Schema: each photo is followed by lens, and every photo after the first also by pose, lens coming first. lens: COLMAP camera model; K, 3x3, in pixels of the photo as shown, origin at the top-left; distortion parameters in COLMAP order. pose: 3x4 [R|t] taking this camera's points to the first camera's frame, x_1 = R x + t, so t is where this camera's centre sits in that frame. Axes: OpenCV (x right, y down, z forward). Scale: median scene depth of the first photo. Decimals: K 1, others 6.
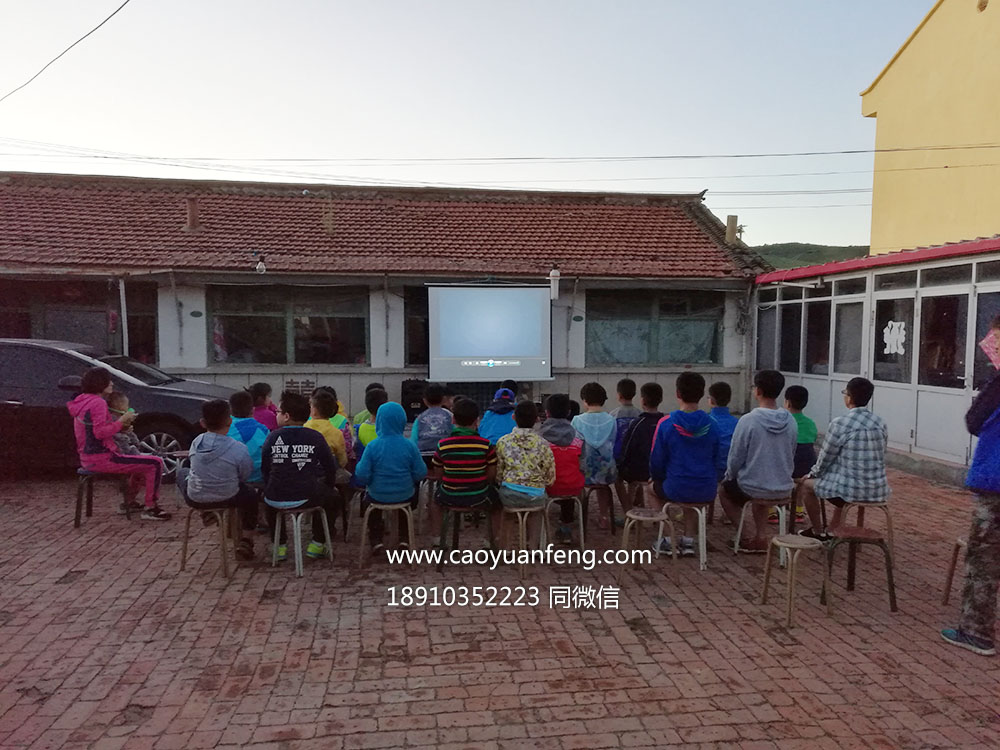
lens RADIAL K [[776.3, 0, 500.0], [0, 776.3, 375.0], [0, 0, 1]] dist [-0.005711, 0.014038]
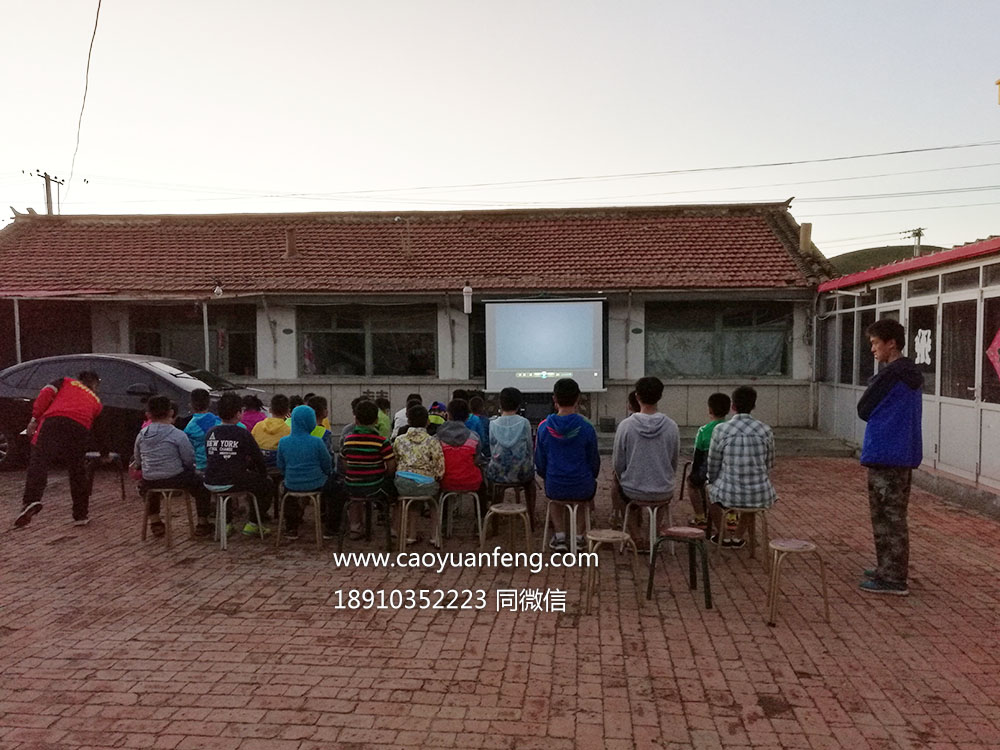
lens RADIAL K [[770.5, 0, 503.2], [0, 770.5, 374.7], [0, 0, 1]] dist [0.004585, 0.004471]
pose [[0.974390, -0.000475, -0.224865, 0.168894], [-0.003889, 0.999813, -0.018964, 0.004613], [0.224831, 0.019353, 0.974205, -0.025463]]
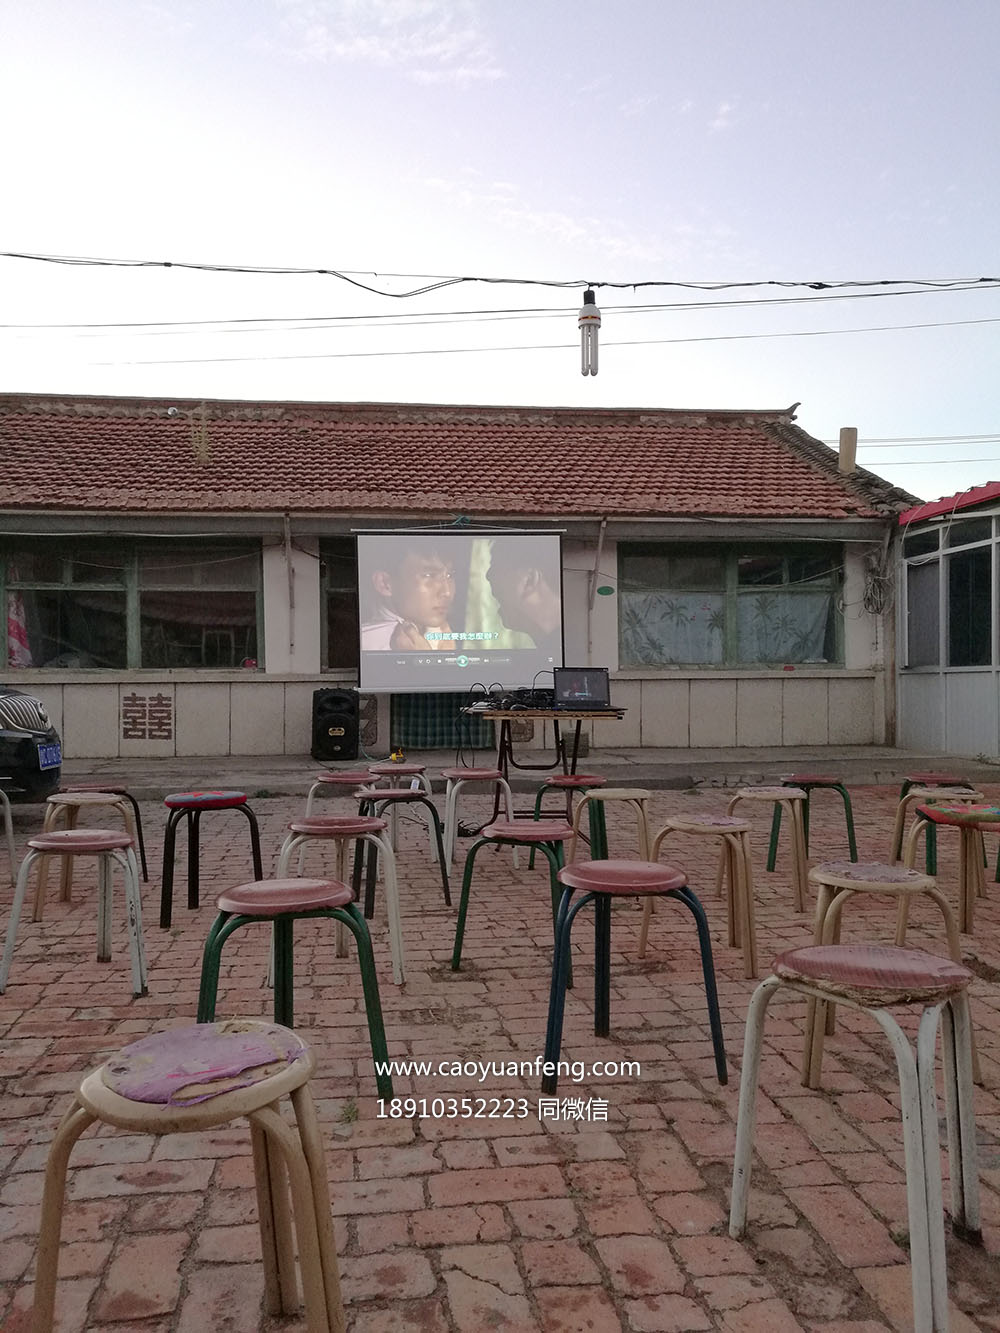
lens RADIAL K [[1034.8, 0, 463.8], [0, 1034.8, 664.6], [0, 0, 1]] dist [-0.005711, 0.014038]
pose [[0.999693, -0.014184, -0.020339, 0.005203], [0.012686, 0.997329, -0.071936, 0.045617], [0.021305, 0.071656, 0.997202, 0.205622]]
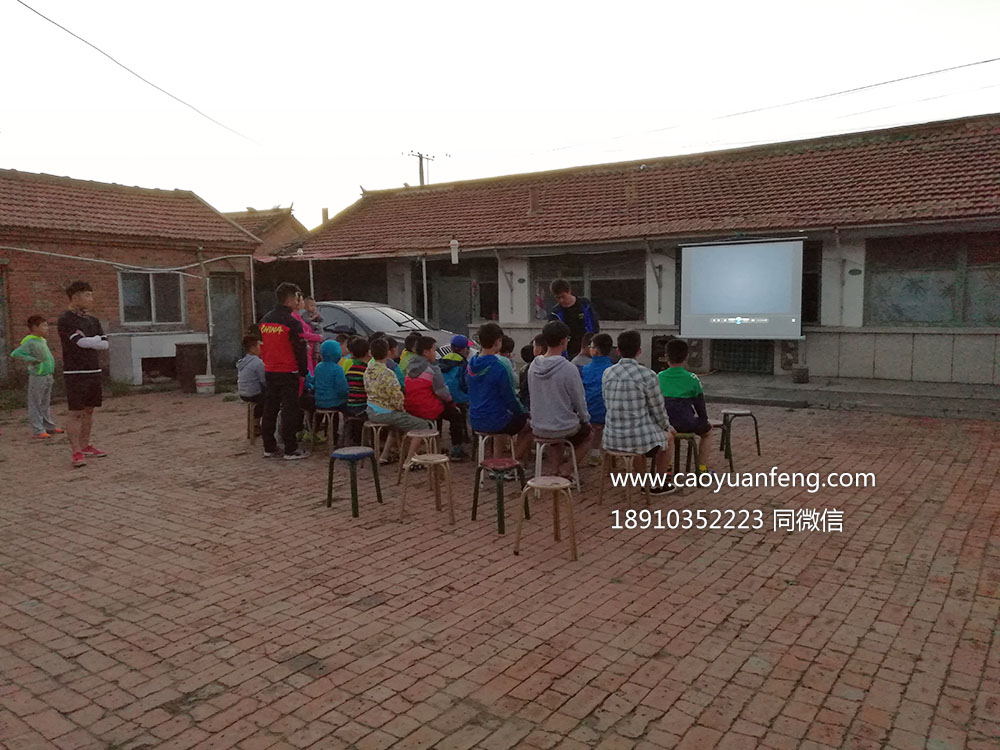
lens RADIAL K [[764.0, 0, 515.2], [0, 764.0, 375.4], [0, 0, 1]] dist [0.001531, 0.005261]
pose [[0.735076, 0.052796, -0.675926, 0.451204], [-0.018837, 0.998169, 0.057481, 0.004038], [0.677723, -0.029520, 0.734725, 0.074823]]
